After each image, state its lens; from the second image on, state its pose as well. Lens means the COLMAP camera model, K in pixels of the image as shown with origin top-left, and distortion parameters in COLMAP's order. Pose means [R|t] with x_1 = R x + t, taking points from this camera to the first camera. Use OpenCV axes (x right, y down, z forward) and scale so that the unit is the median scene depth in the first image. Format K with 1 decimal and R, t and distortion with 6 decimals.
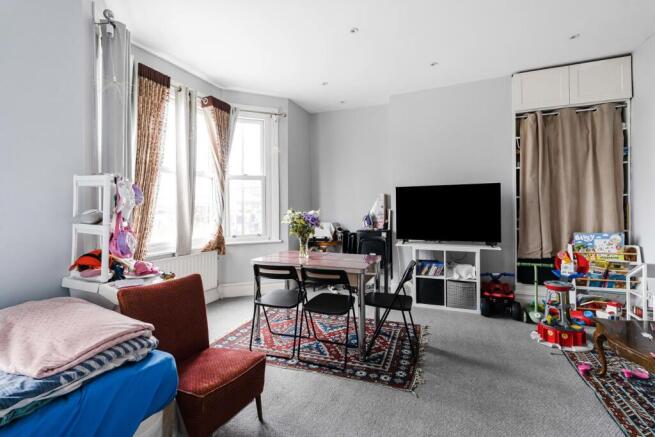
lens RADIAL K [[291.1, 0, 327.7], [0, 291.1, 205.4], [0, 0, 1]] dist [0.000573, 0.000089]
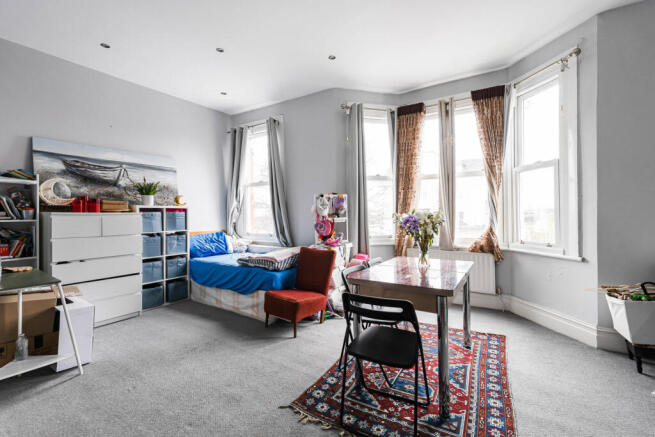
lens RADIAL K [[276.4, 0, 327.5], [0, 276.4, 218.5], [0, 0, 1]] dist [0.000785, 0.000167]
pose [[-0.149292, 0.026531, -0.988437, 0.604681], [0.021640, 0.999488, 0.023559, 0.012529], [0.988556, -0.017873, -0.149790, 0.679473]]
